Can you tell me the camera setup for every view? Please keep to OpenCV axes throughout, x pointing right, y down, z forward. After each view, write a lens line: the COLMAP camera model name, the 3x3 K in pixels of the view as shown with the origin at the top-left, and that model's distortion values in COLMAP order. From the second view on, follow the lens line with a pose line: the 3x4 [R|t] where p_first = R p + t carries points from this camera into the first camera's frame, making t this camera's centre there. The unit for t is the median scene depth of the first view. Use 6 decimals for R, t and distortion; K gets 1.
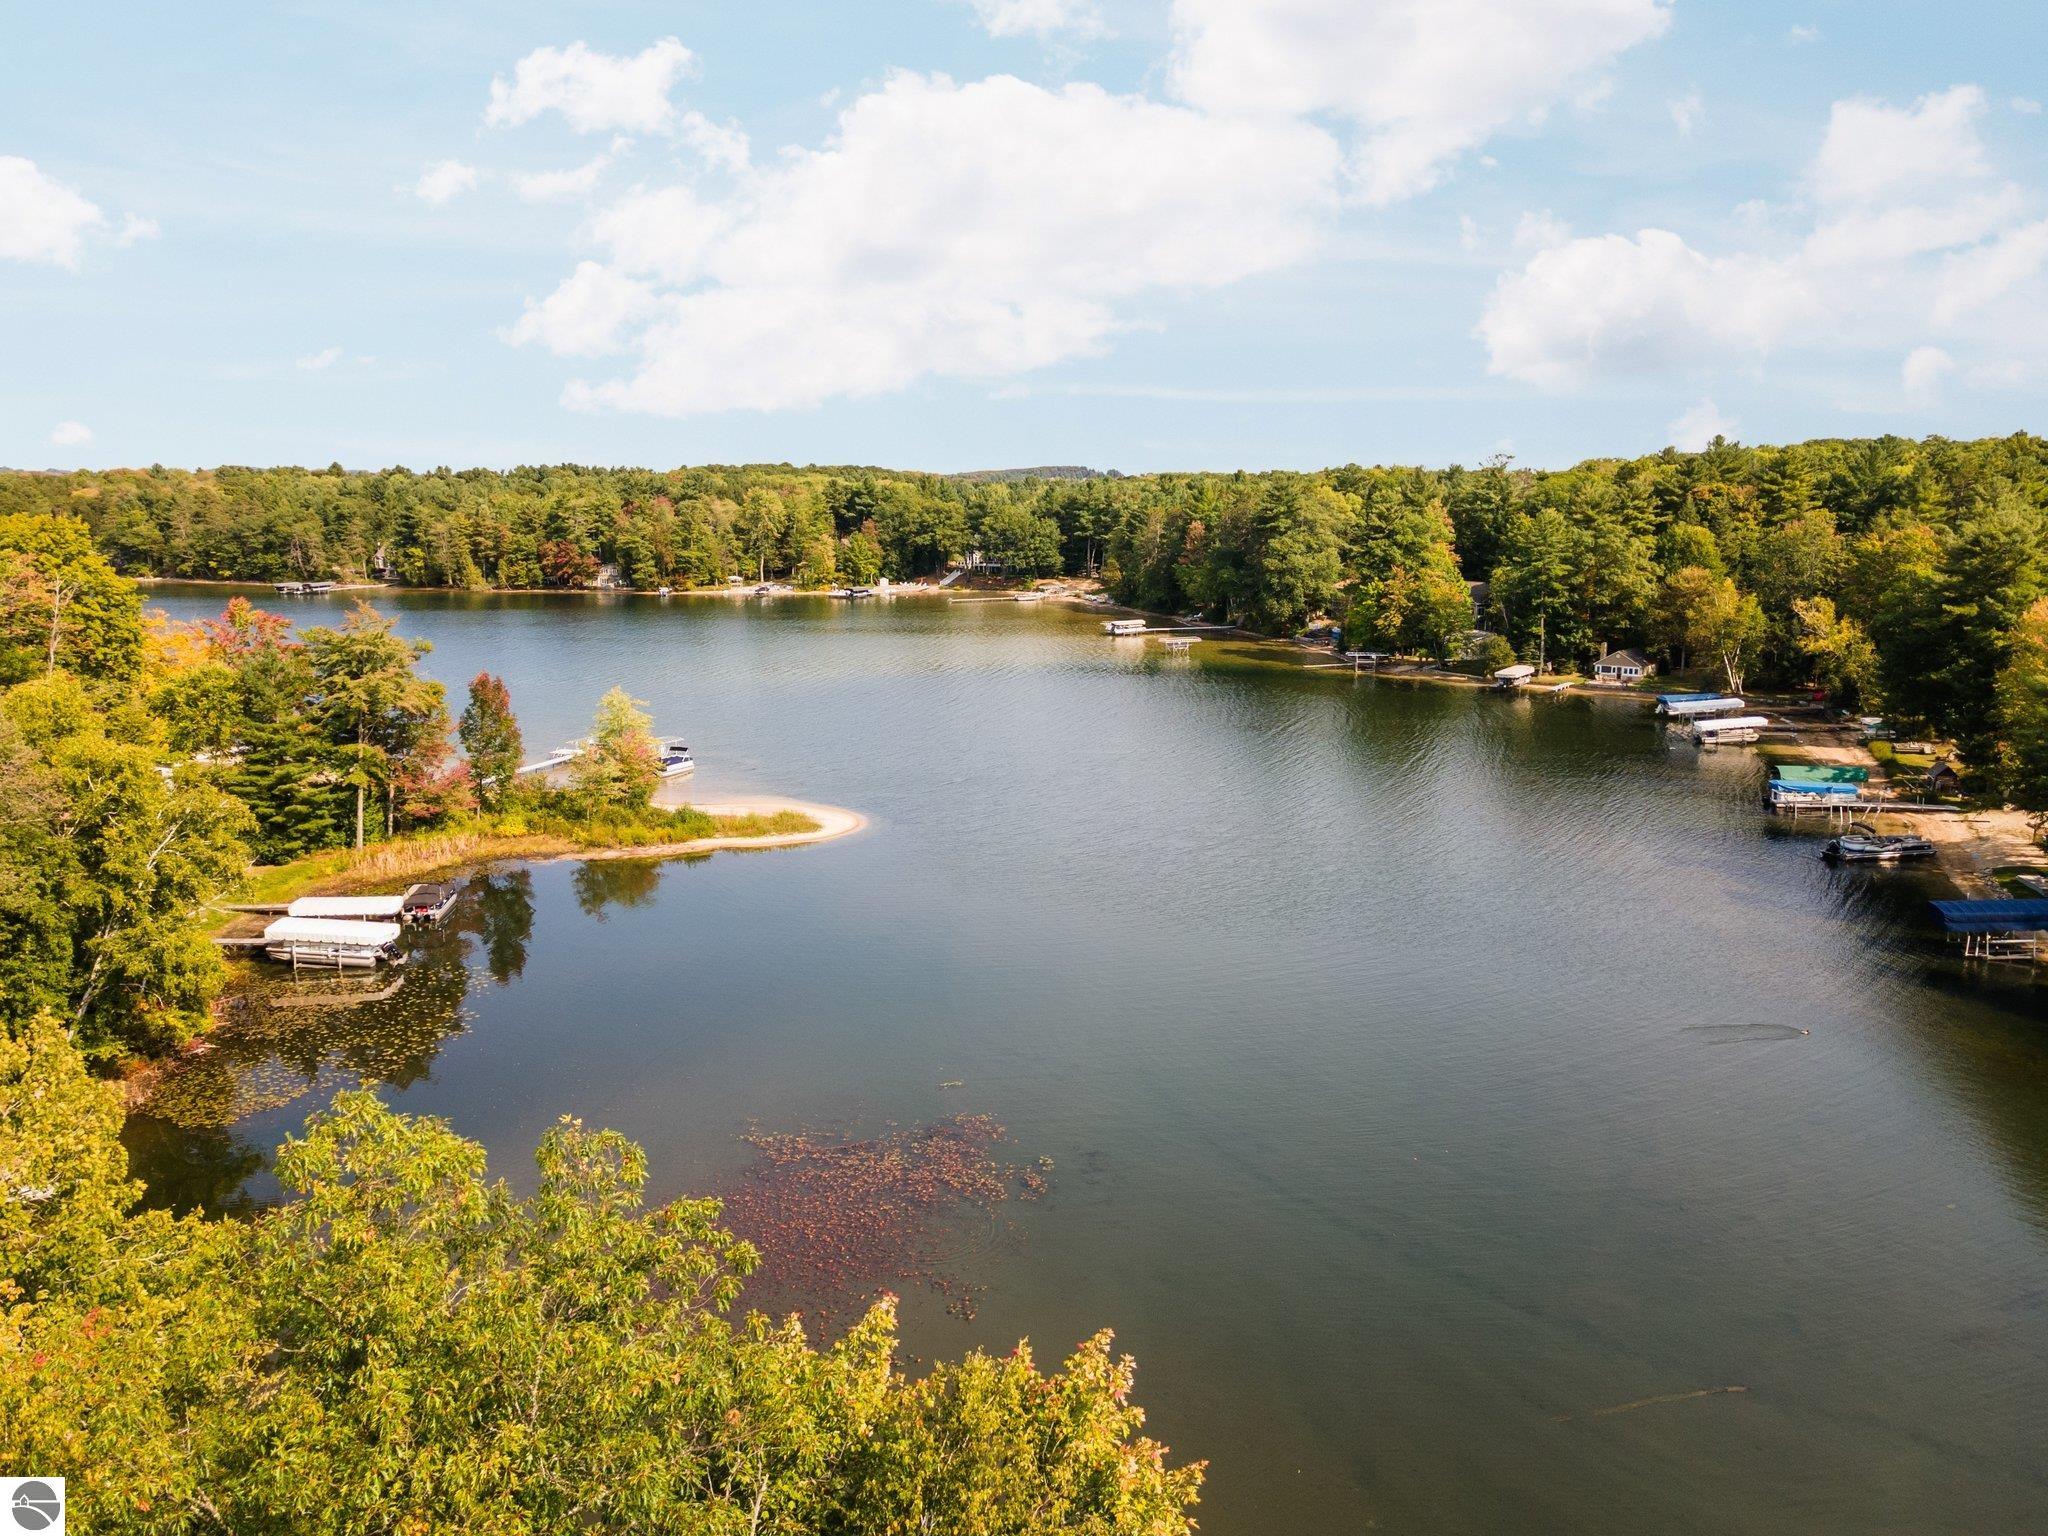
lens RADIAL K [[1409.5, 0, 1021.2], [0, 1409.5, 828.2], [0, 0, 1]] dist [-0.048476, 0.075833]
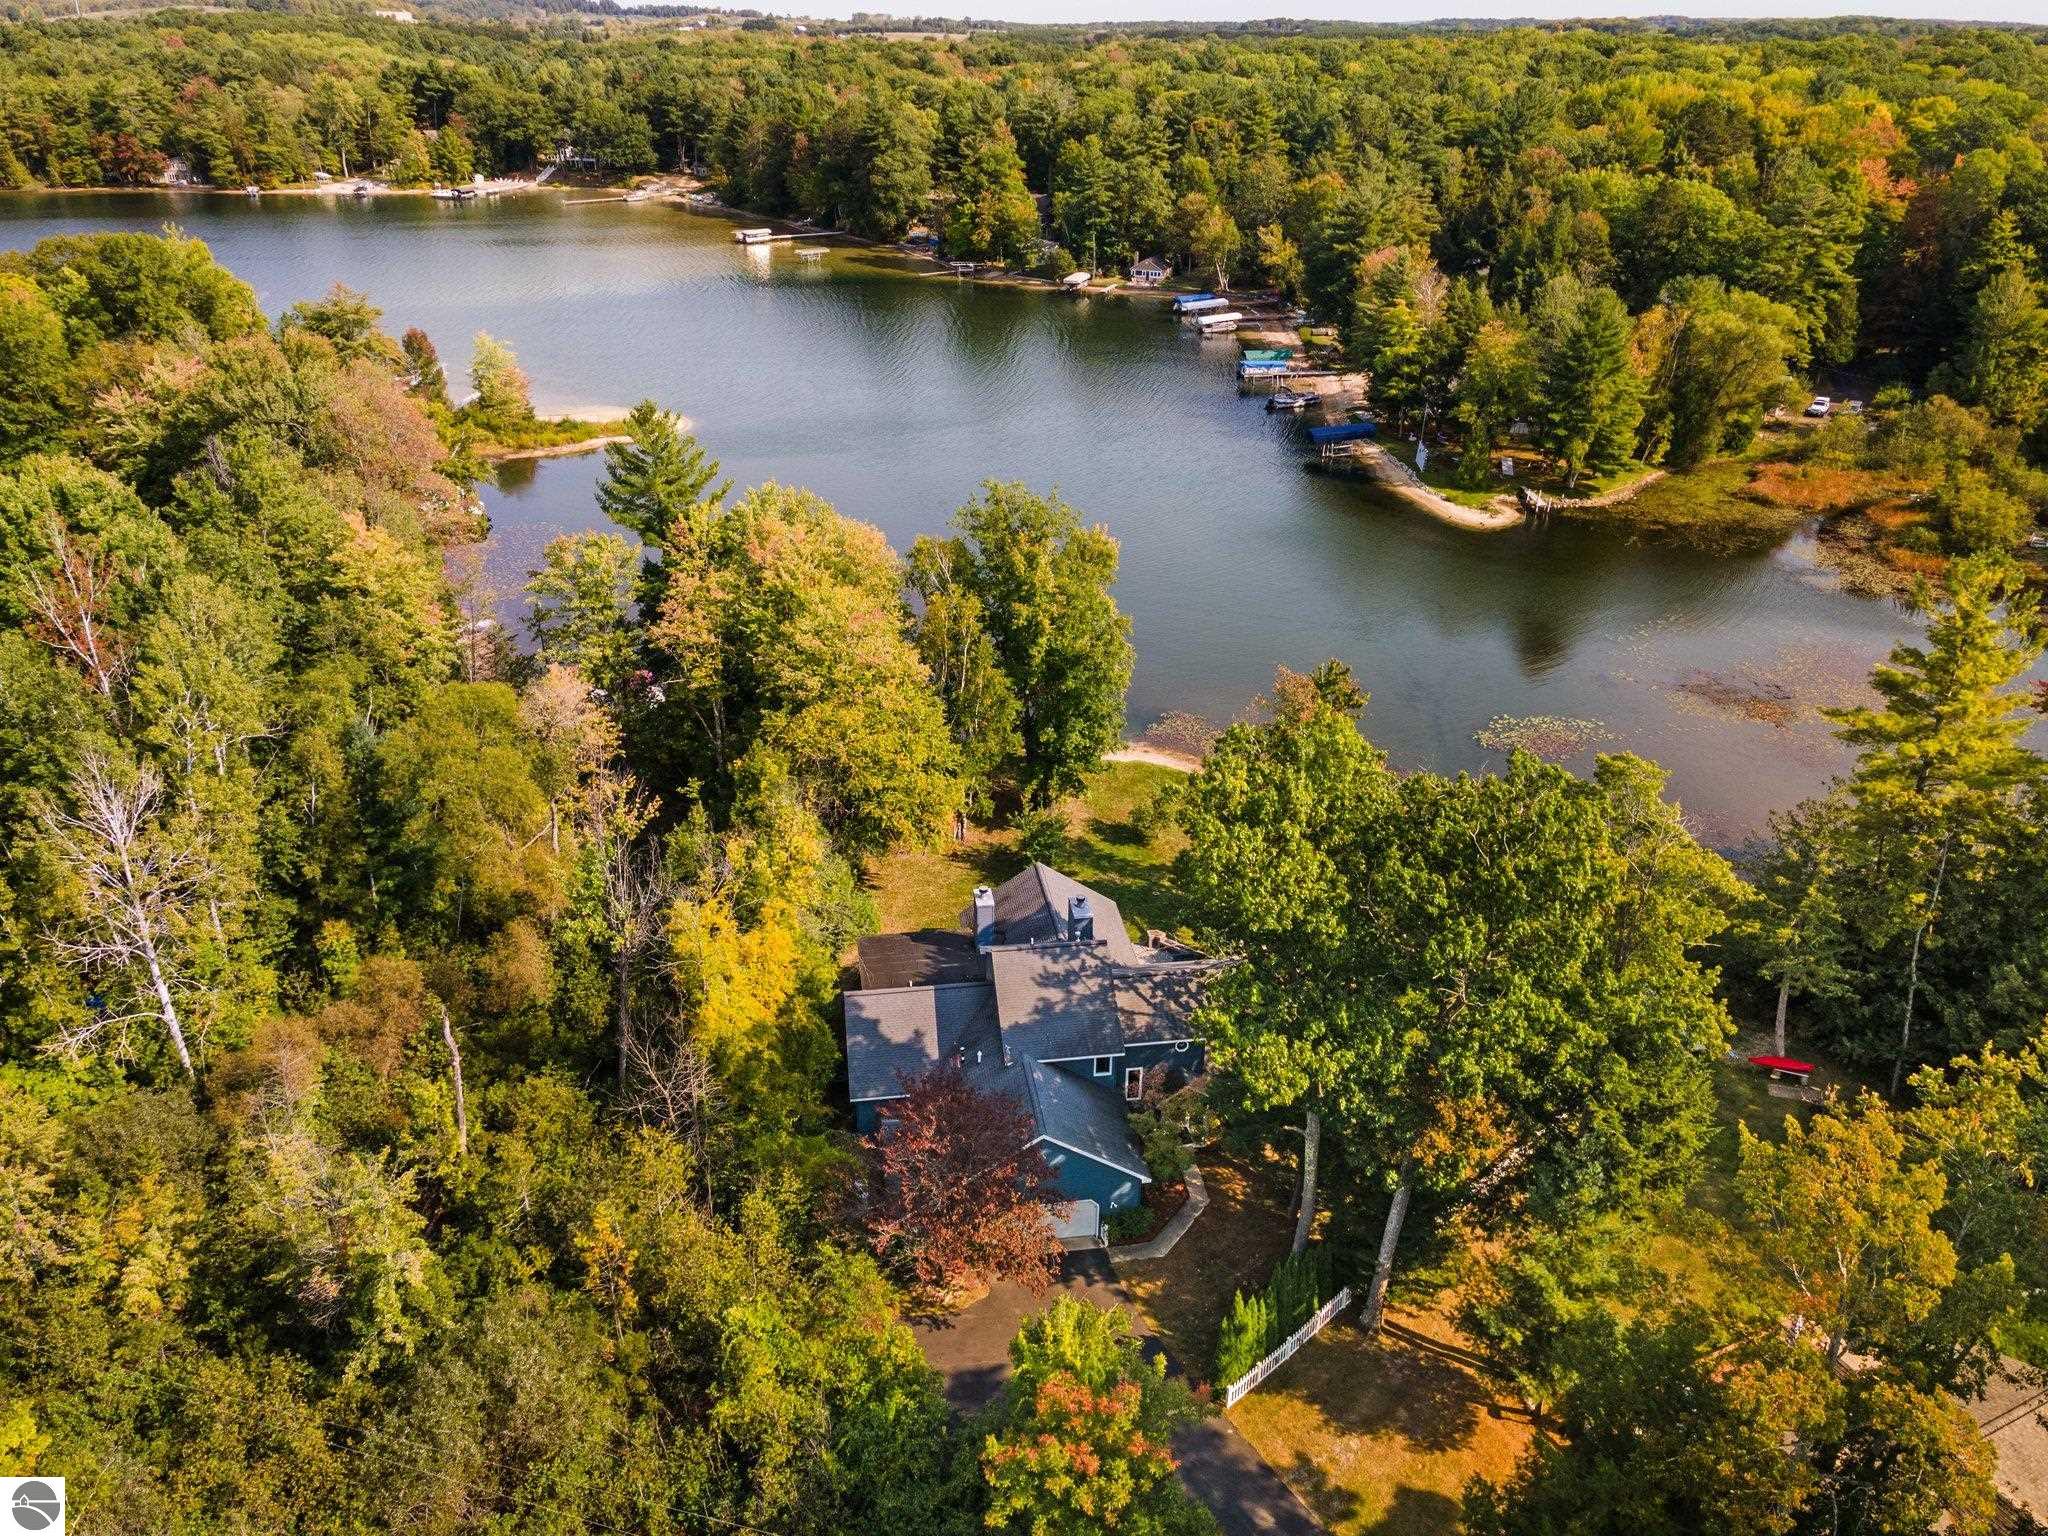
lens RADIAL K [[1430.9, 0, 992.1], [0, 1430.9, 769.8], [0, 0, 1]] dist [0.038304, -0.004125]
pose [[0.950545, -0.132556, 0.280878, -0.168766], [0.058331, 0.964448, 0.257755, -0.013253], [-0.305059, -0.228624, 0.924484, -0.349741]]
